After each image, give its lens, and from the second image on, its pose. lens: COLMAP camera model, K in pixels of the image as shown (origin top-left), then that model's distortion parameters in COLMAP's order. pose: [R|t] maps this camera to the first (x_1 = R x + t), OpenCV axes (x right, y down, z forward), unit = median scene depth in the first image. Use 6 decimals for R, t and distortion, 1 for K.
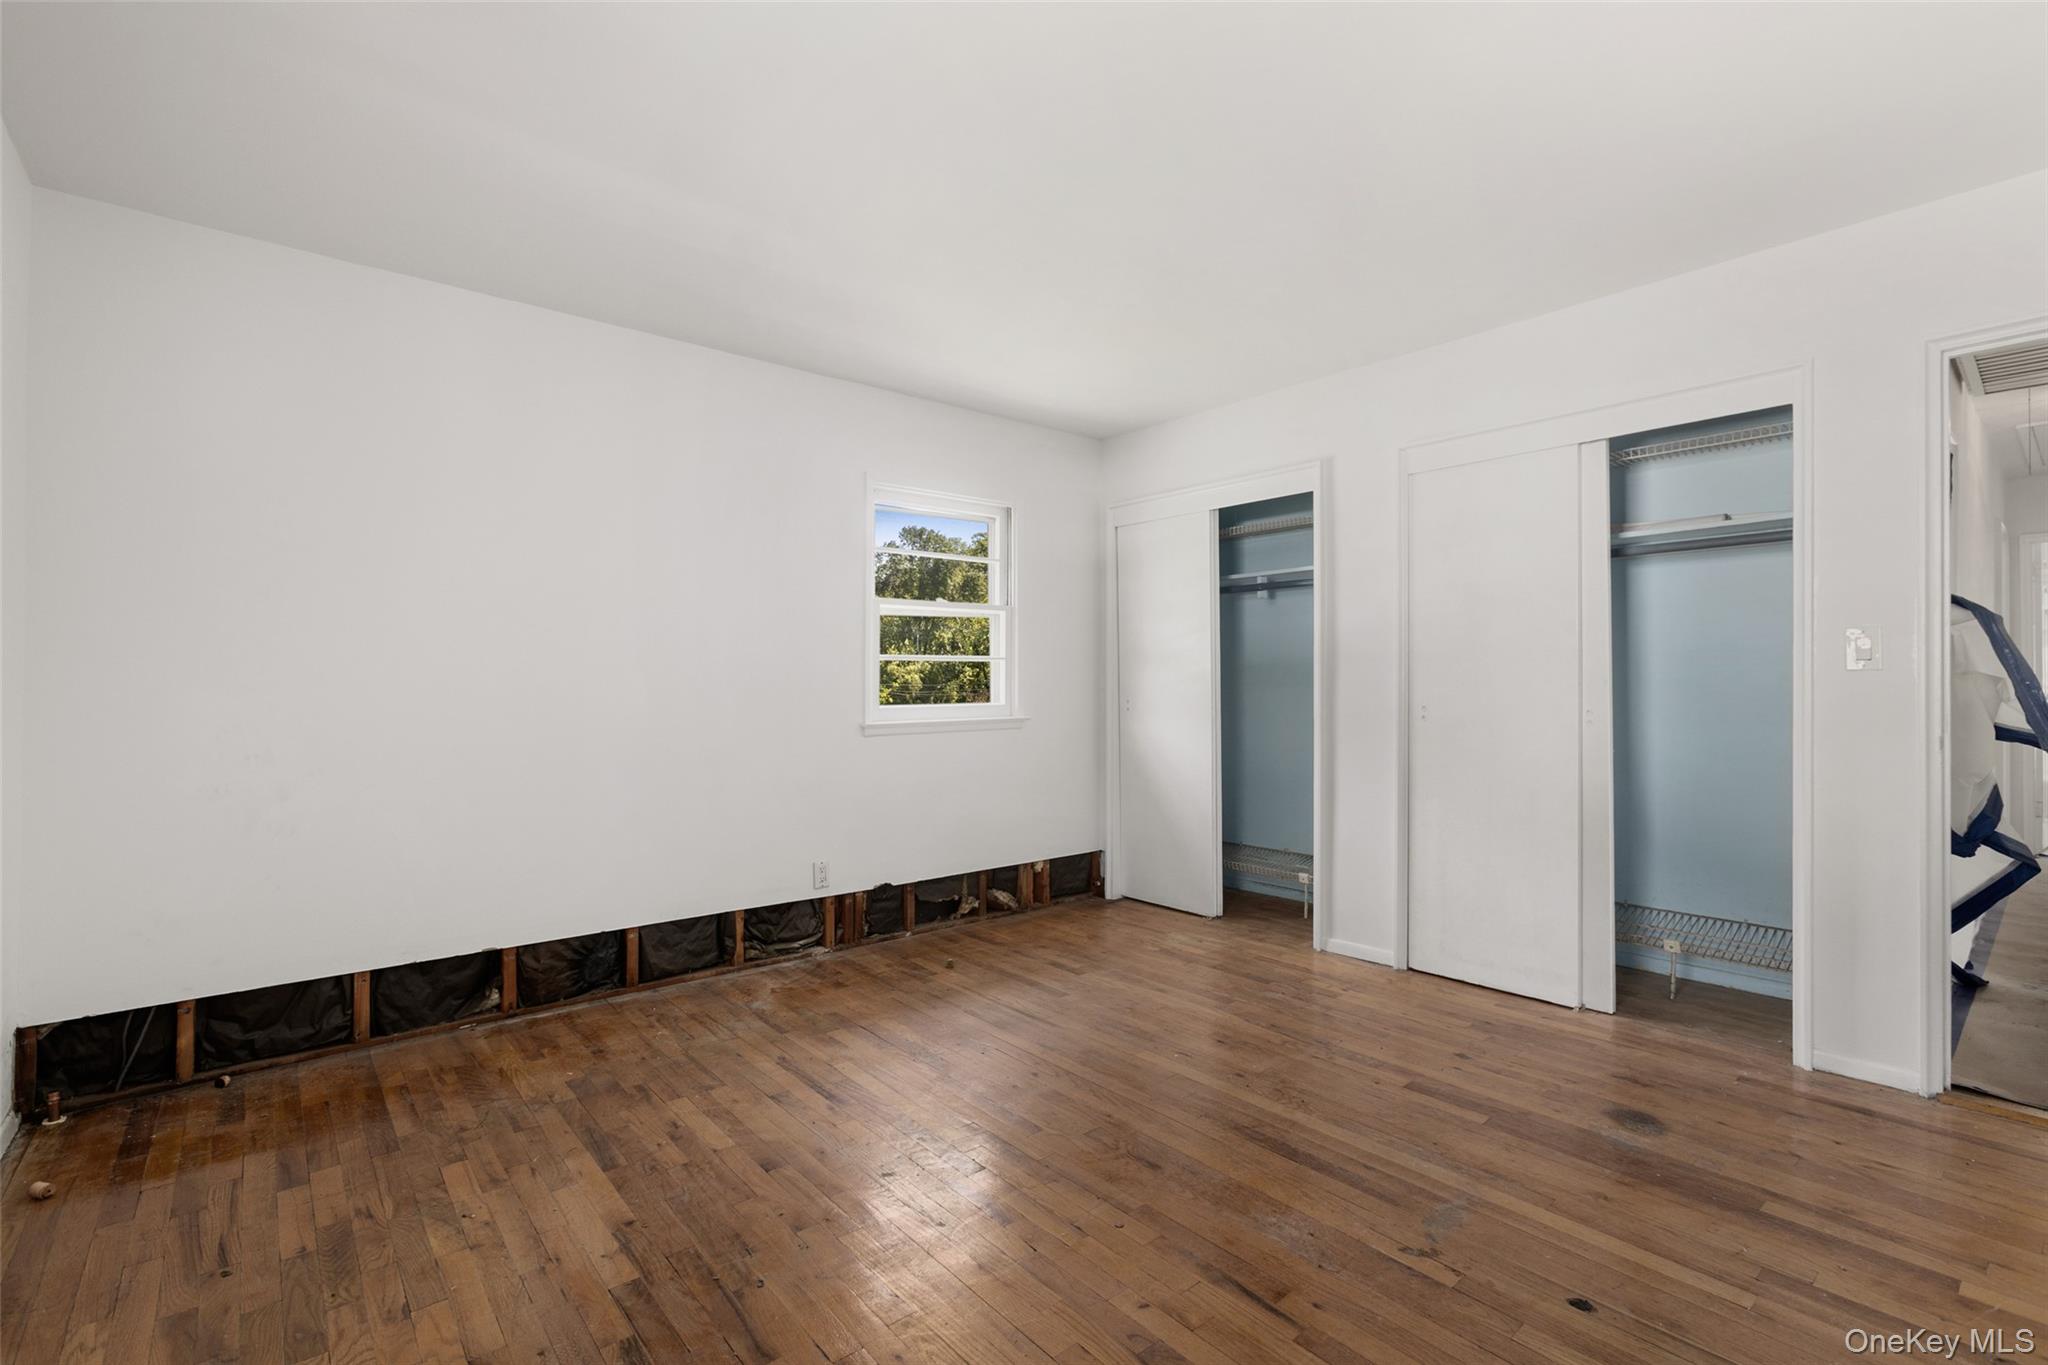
lens RADIAL K [[925.3, 0, 1021.0], [0, 925.3, 672.5], [0, 0, 1]] dist [-0.017944, 0.008583]
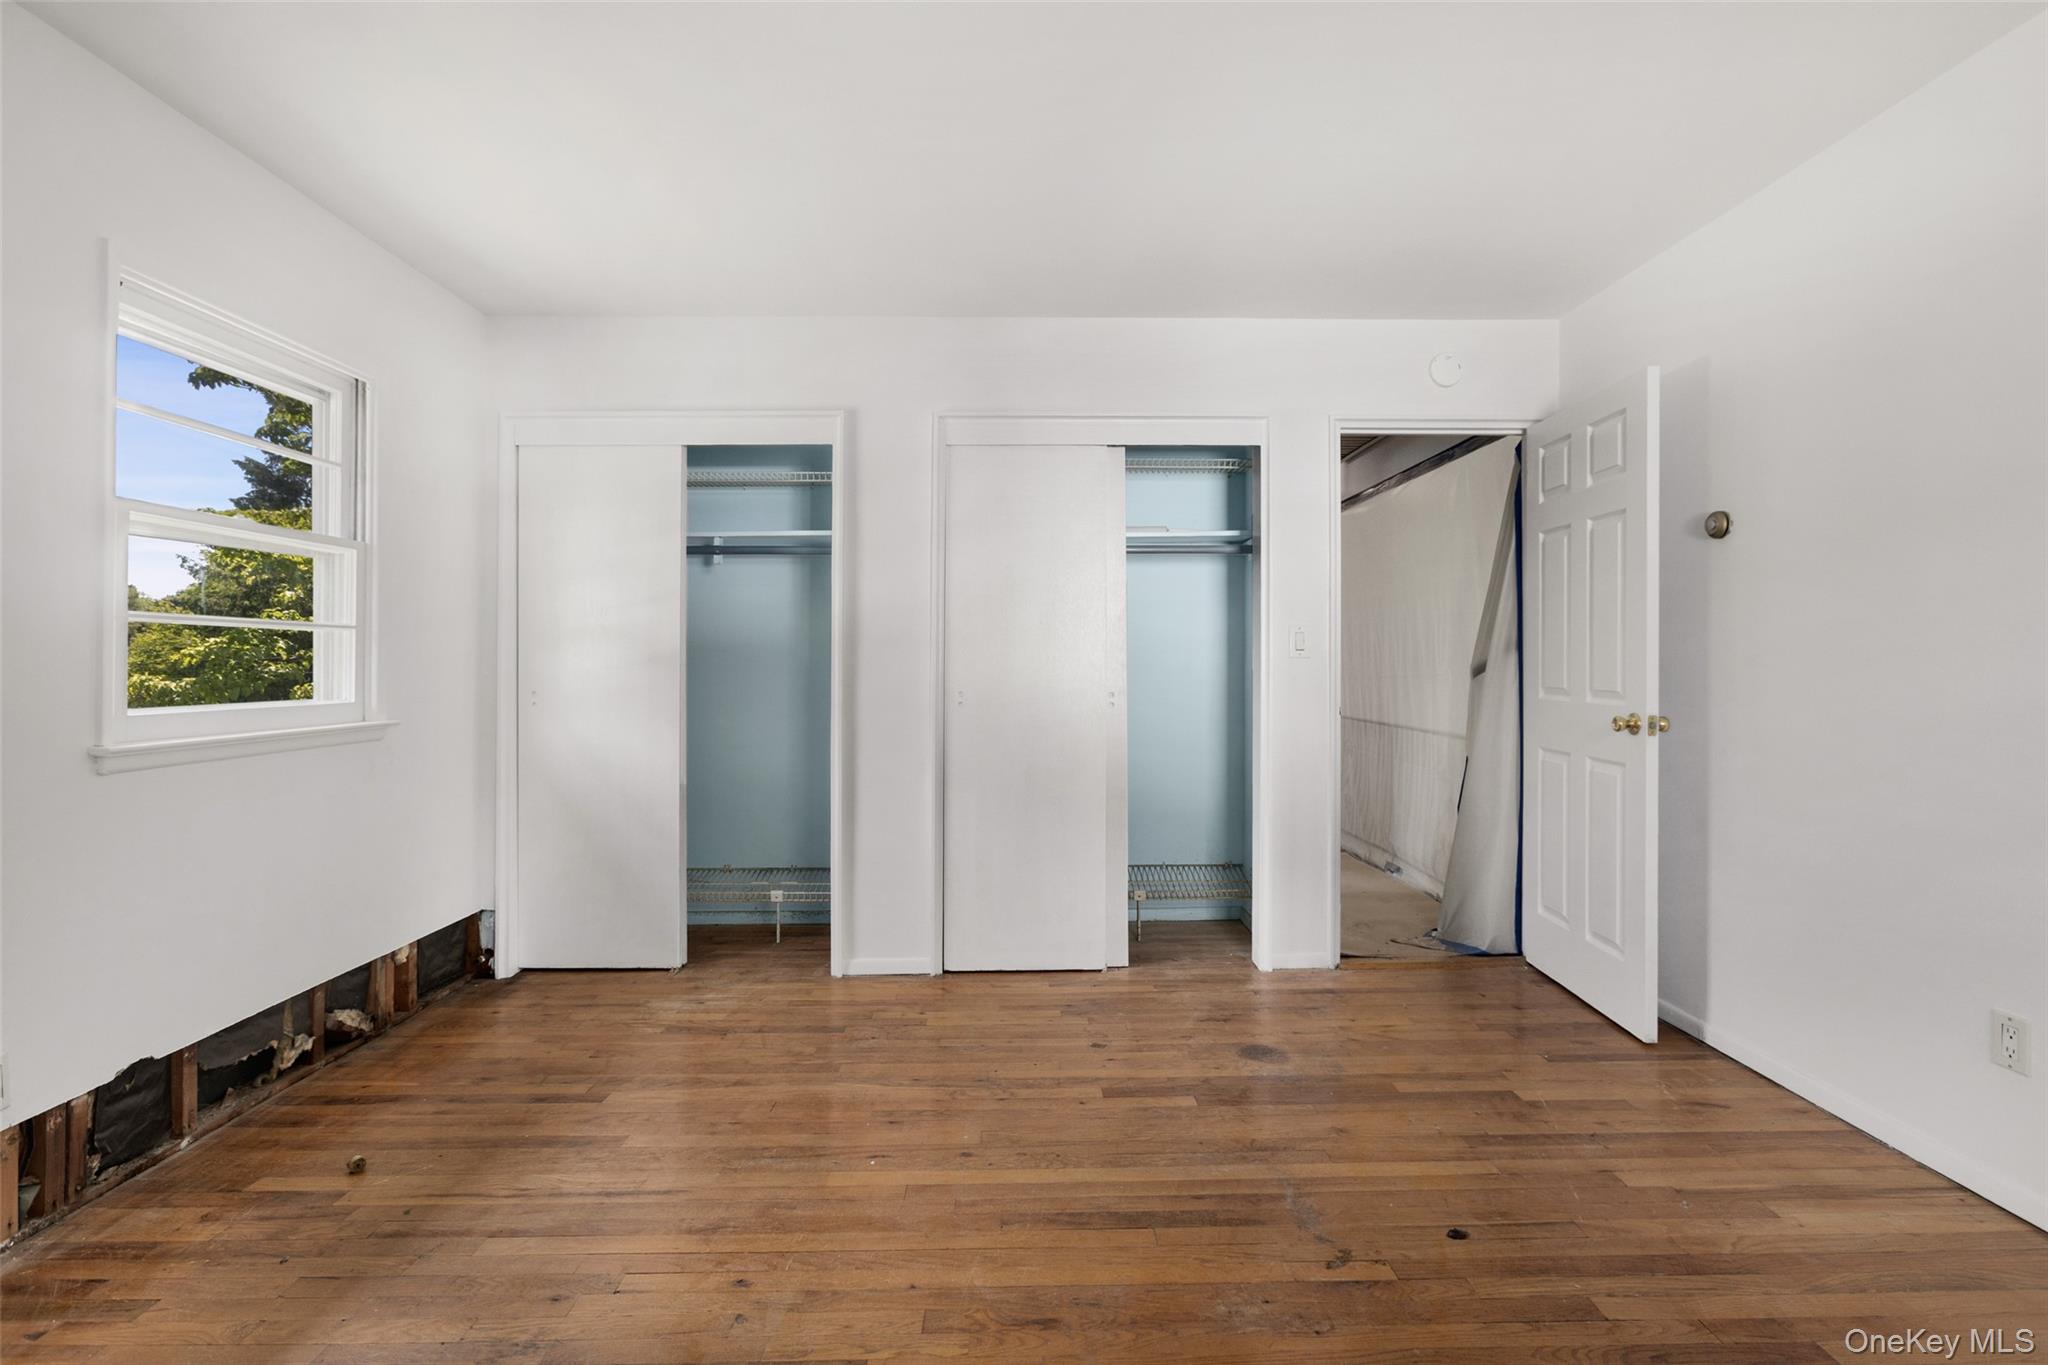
lens RADIAL K [[925.3, 0, 1038.5], [0, 925.3, 665.7], [0, 0, 1]] dist [-0.017944, 0.008583]
pose [[0.619049, 0.007191, 0.785319, -0.262647], [-0.011639, 0.999932, 0.000019, 0.005354], [-0.785266, -0.009152, 0.619091, 0.329804]]
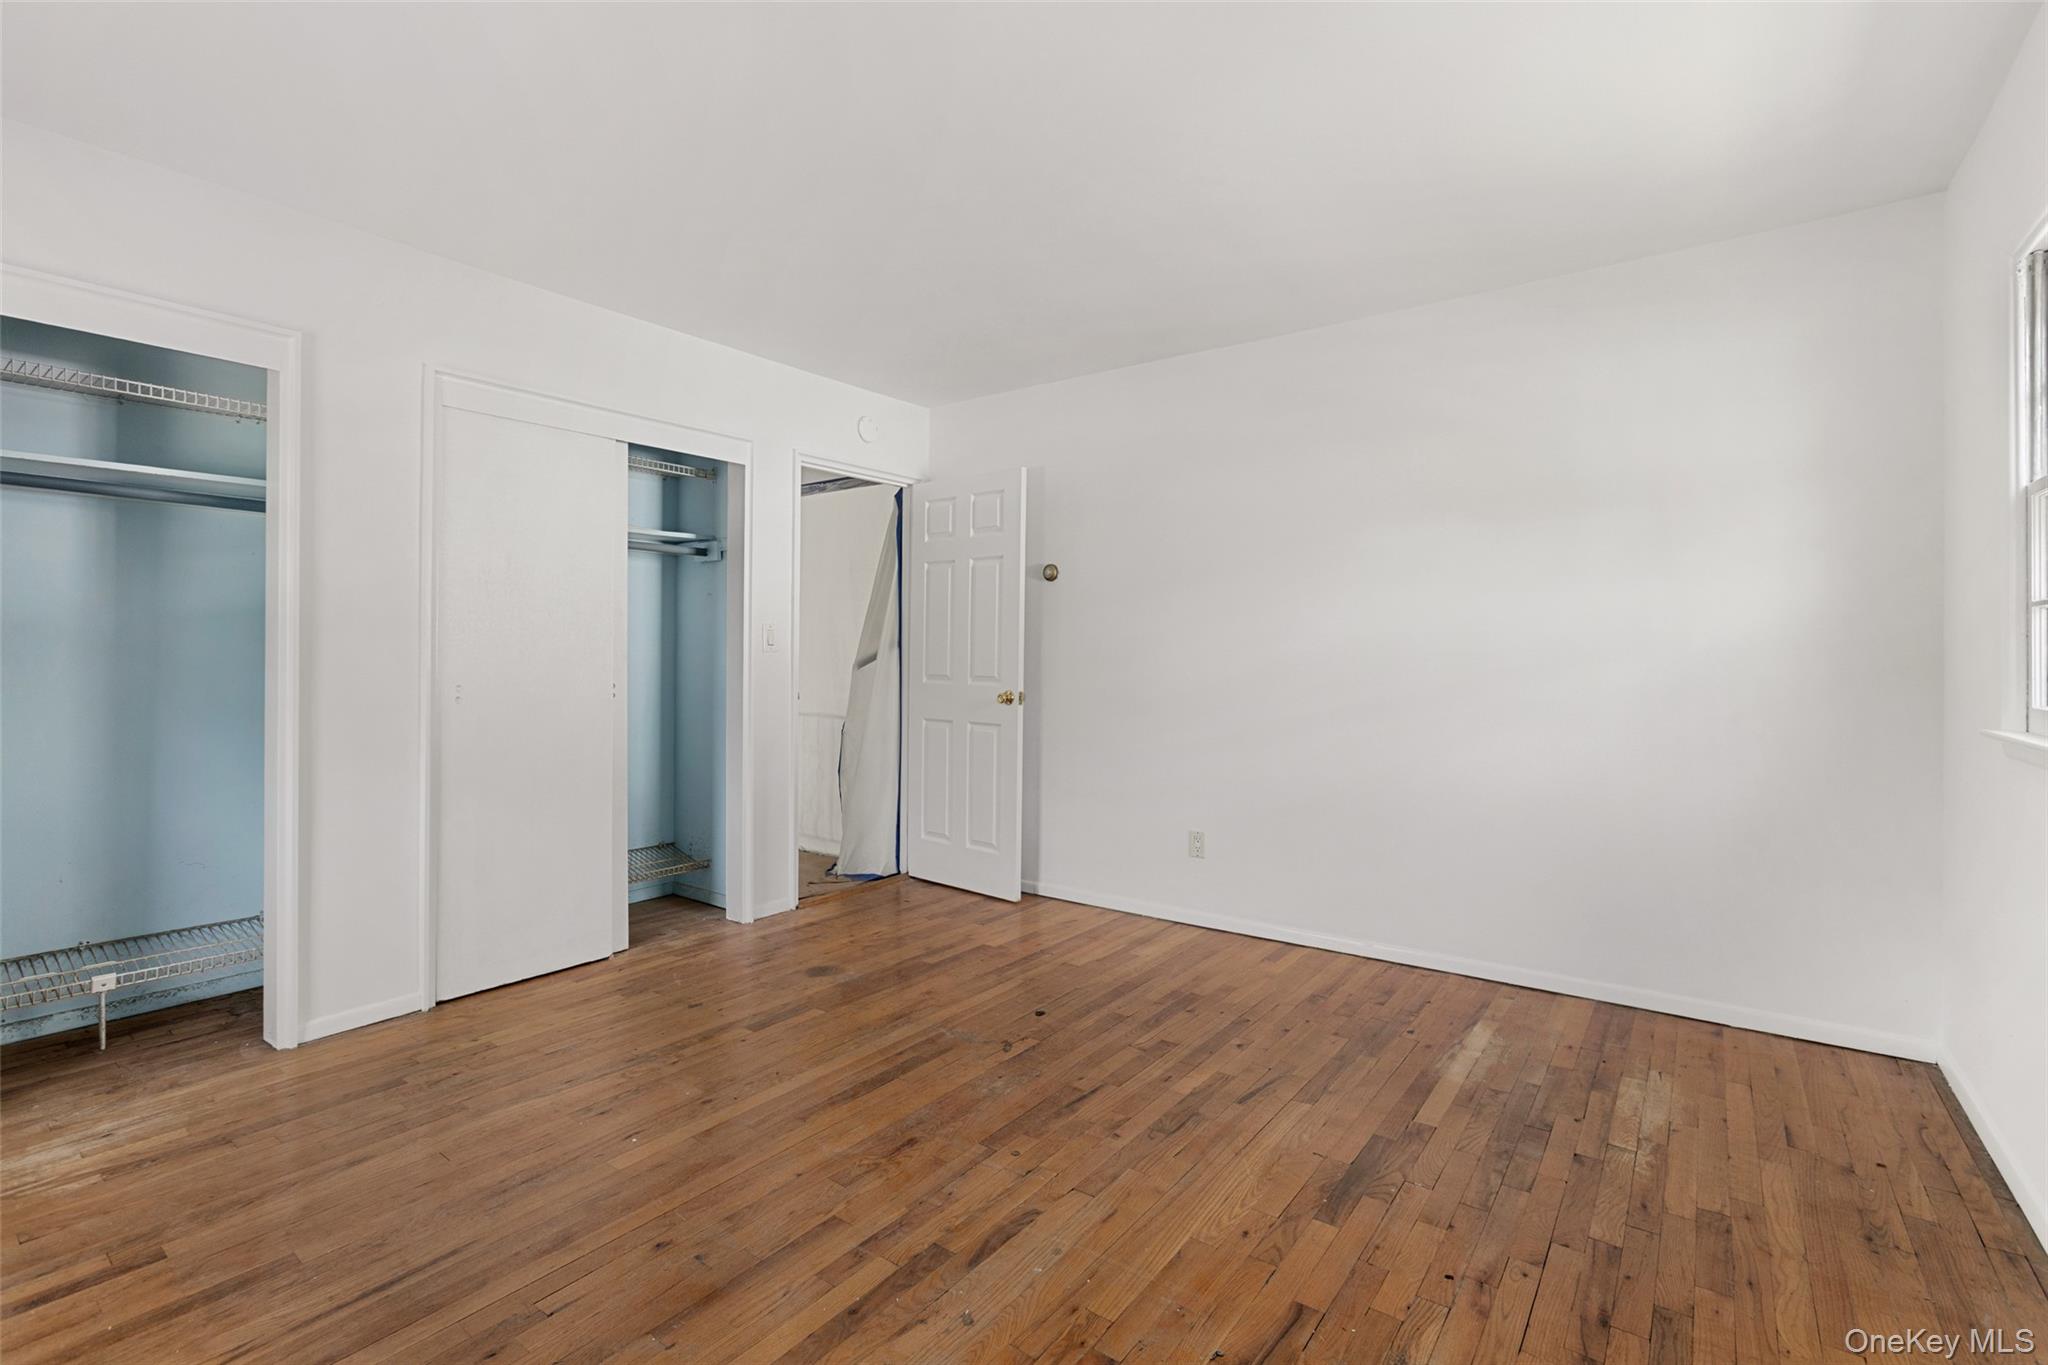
lens RADIAL K [[925.3, 0, 1058.7], [0, 925.3, 662.3], [0, 0, 1]] dist [-0.017944, 0.008583]
pose [[-0.258638, 0.001748, 0.965973, -0.516588], [-0.014263, 0.999882, -0.005628, 0.008912], [-0.965869, -0.015233, -0.258583, 0.659919]]
